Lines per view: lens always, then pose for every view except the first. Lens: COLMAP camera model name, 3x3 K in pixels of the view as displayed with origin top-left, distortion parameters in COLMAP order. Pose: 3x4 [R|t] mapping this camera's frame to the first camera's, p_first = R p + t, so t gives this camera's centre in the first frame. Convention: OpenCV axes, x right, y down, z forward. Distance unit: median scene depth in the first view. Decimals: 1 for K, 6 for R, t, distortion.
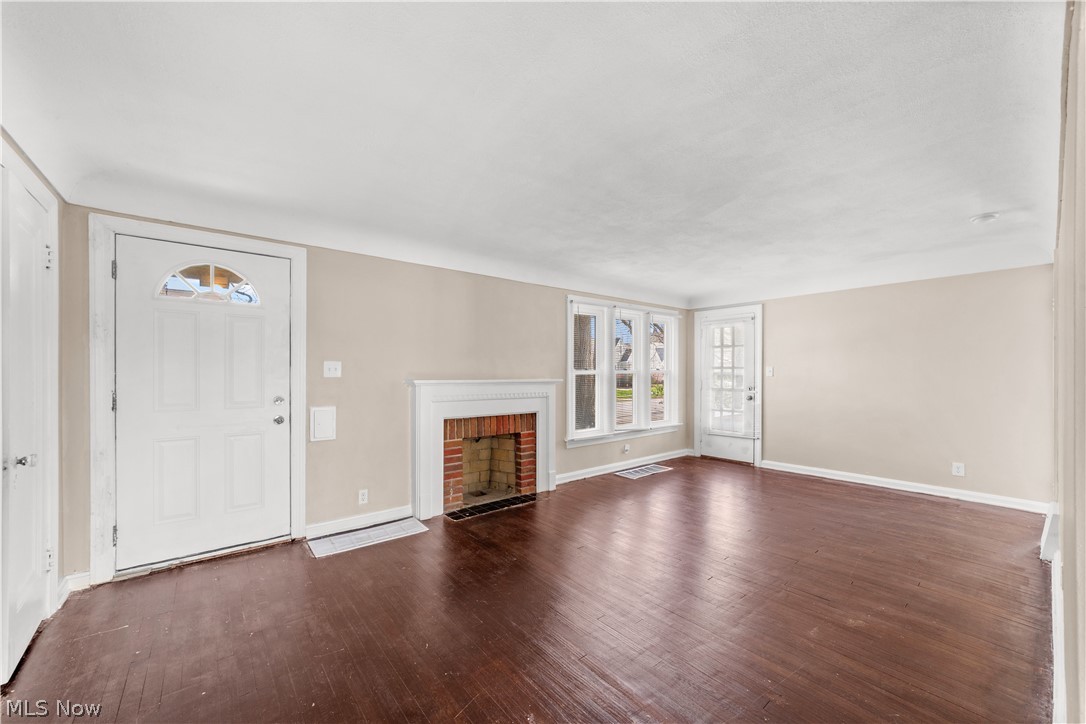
lens RADIAL K [[419.5, 0, 539.8], [0, 419.5, 366.3], [0, 0, 1]] dist [0.000668, -0.000040]
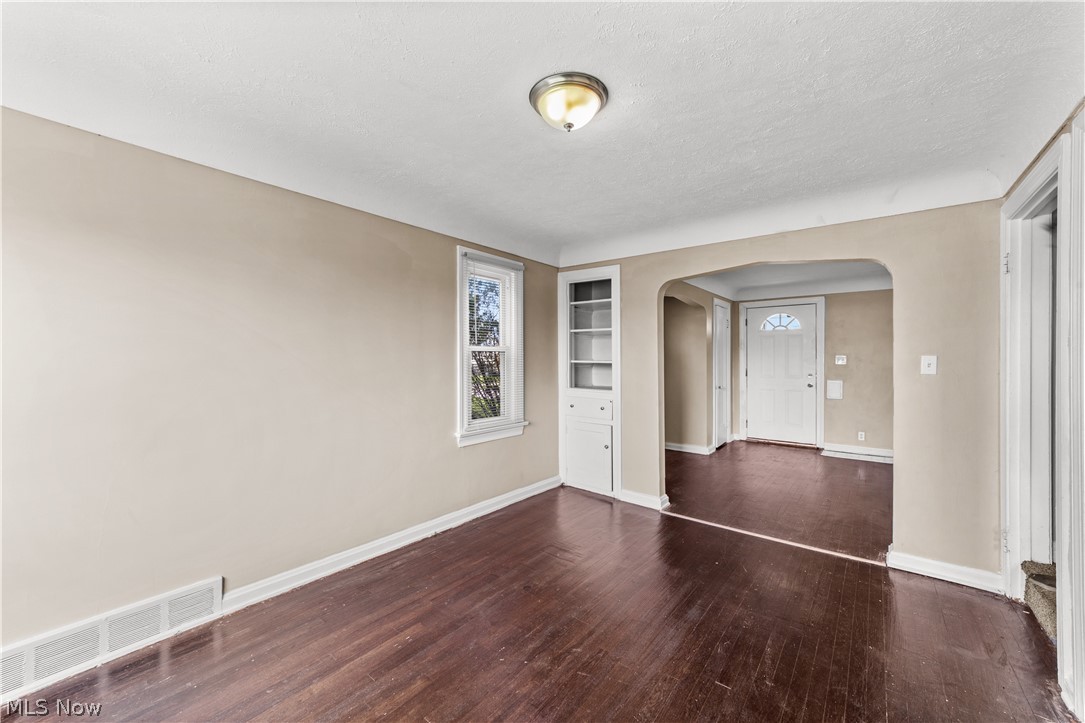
lens RADIAL K [[419.1, 0, 539.3], [0, 419.1, 365.8], [0, 0, 1]] dist [0.000668, -0.000040]
pose [[0.207882, 0.002160, -0.978152, 0.749545], [0.003422, 0.999990, 0.002936, 0.016683], [0.978148, -0.003957, 0.207872, -0.476332]]
